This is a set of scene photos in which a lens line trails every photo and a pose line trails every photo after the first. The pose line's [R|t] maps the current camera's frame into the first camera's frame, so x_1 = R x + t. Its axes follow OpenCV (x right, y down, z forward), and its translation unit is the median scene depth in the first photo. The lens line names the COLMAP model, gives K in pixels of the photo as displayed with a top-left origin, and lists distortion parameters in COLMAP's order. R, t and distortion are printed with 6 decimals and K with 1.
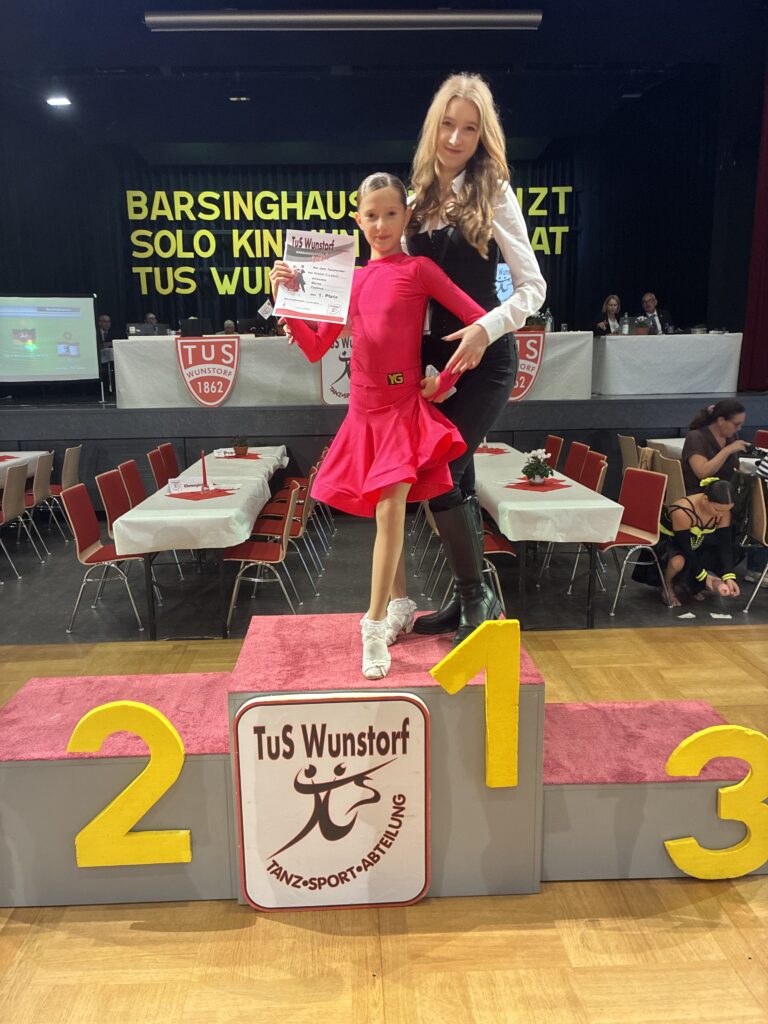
lens RADIAL K [[804.3, 0, 384.0], [0, 804.3, 512.0], [0, 0, 1]] dist [0.000976, 0.044862]
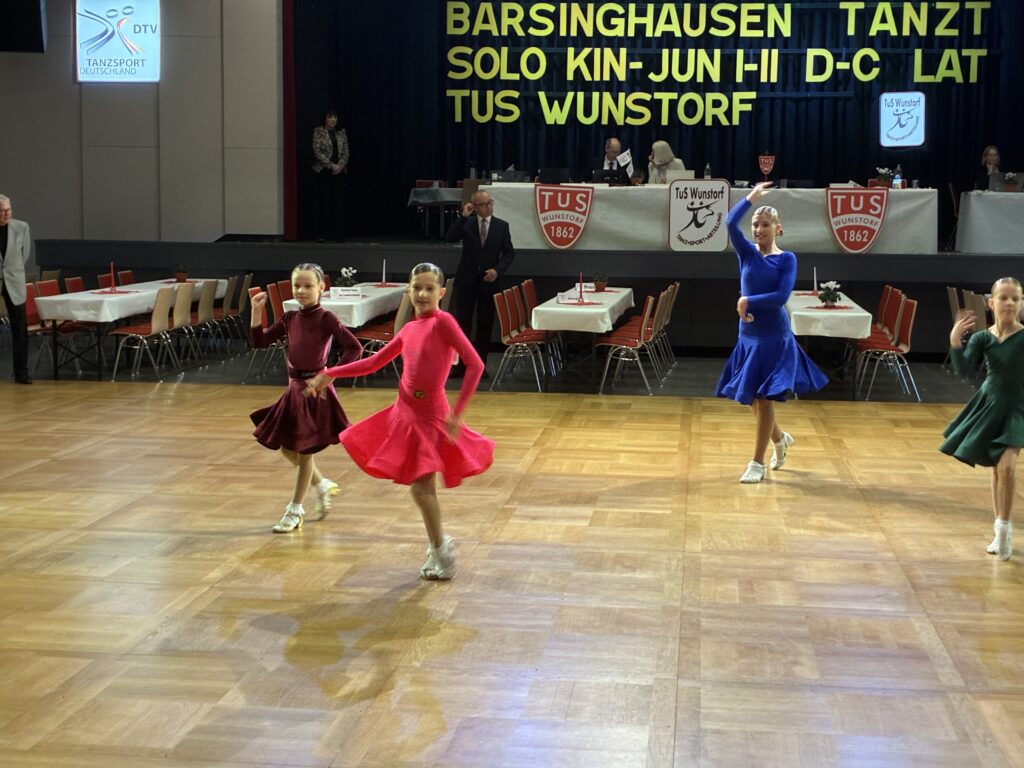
lens RADIAL K [[1559.0, 0, 512.0], [0, 1559.0, 384.0], [0, 0, 1]] dist [0.172115, -0.923880]
pose [[0.985817, 0.049930, -0.160225, 0.032513], [-0.060792, 0.996121, -0.063619, 0.102786], [0.156427, 0.072457, 0.985028, -0.583383]]
